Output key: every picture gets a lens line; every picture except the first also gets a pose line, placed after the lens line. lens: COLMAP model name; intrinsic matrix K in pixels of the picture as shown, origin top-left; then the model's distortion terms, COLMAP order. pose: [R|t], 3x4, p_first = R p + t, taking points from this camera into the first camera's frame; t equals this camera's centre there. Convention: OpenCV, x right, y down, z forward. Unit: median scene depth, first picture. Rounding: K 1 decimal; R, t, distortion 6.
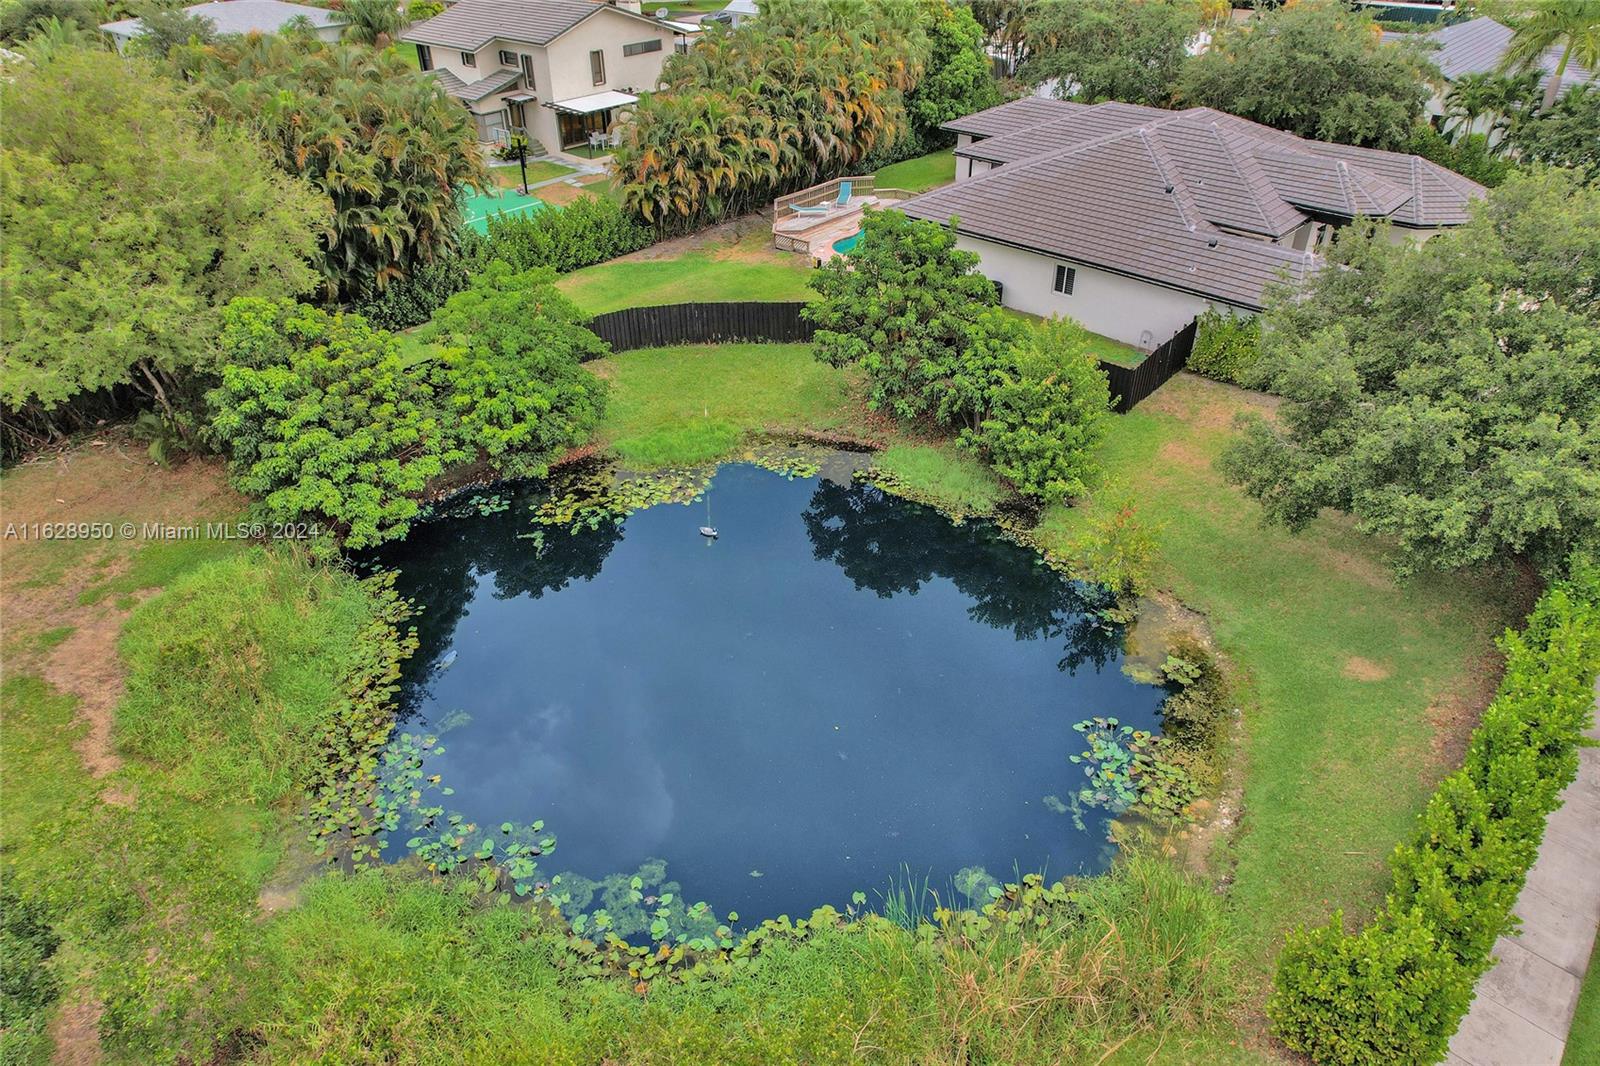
lens RADIAL K [[1027.9, 0, 802.3], [0, 1027.9, 539.4], [0, 0, 1]] dist [-0.064756, 0.053437]
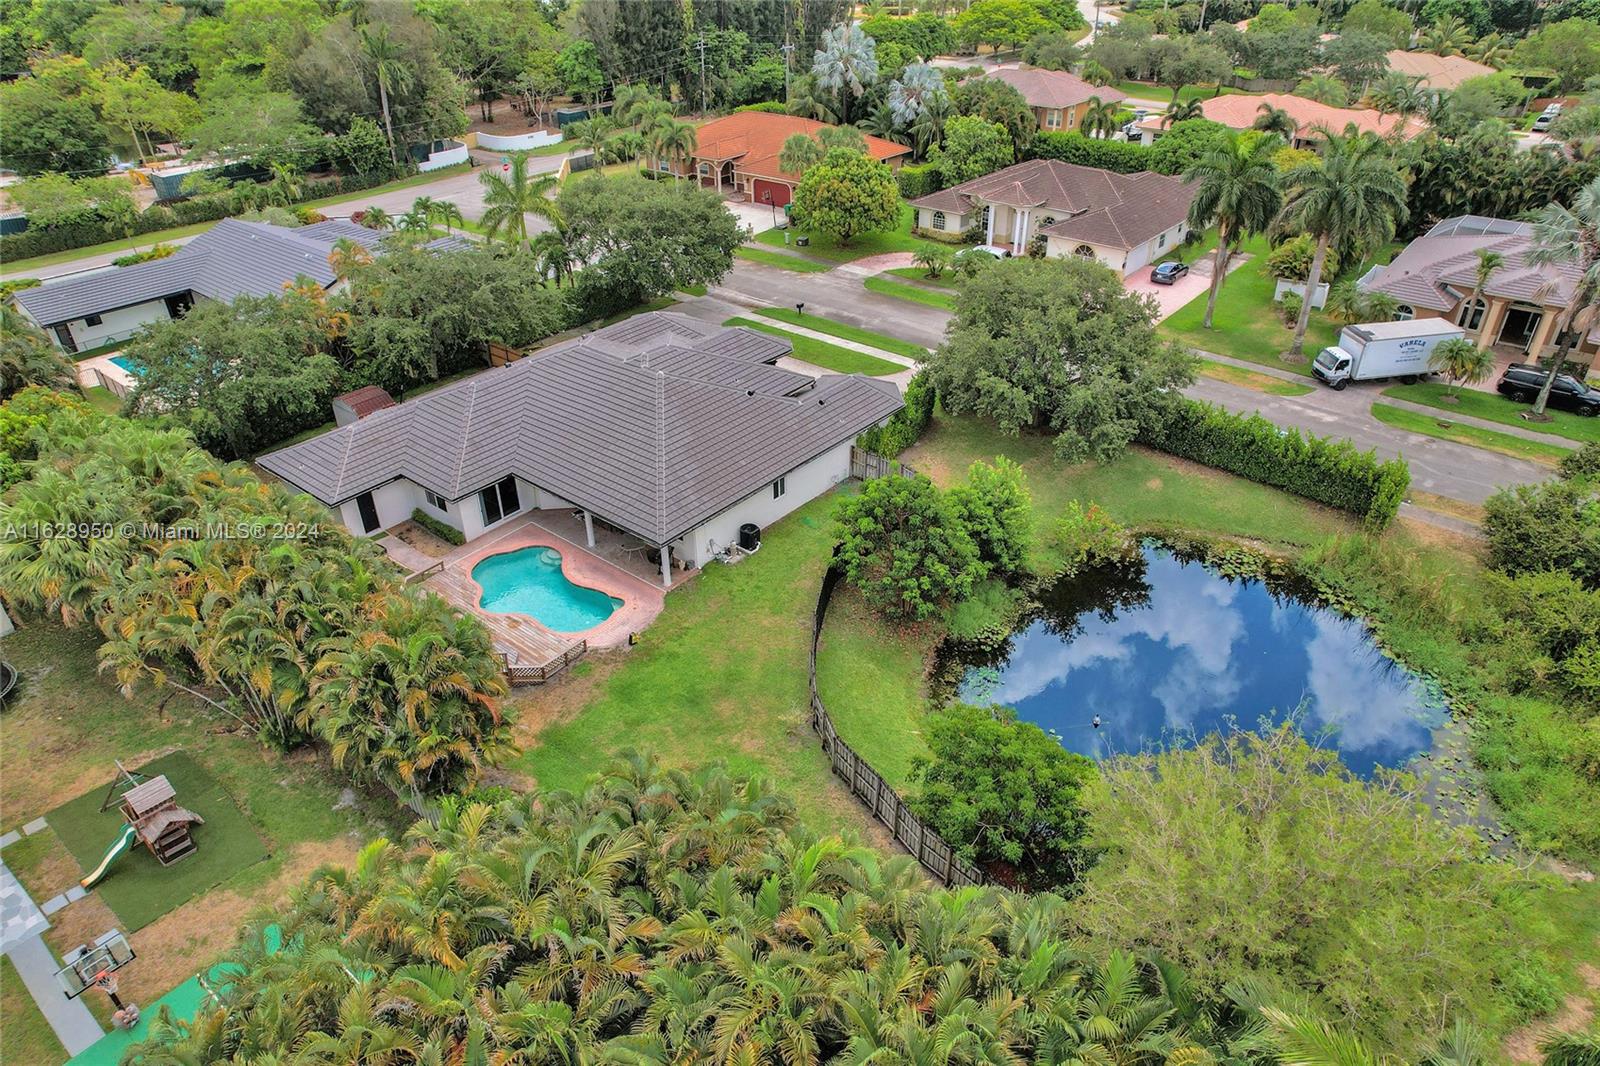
lens RADIAL K [[1027.9, 0, 805.9], [0, 1027.9, 541.3], [0, 0, 1]] dist [-0.064756, 0.053437]
pose [[-0.045426, -0.528889, 0.847474, -0.853690], [0.574056, 0.680469, 0.455435, -0.780879], [-0.817555, 0.507187, 0.272701, 0.696709]]
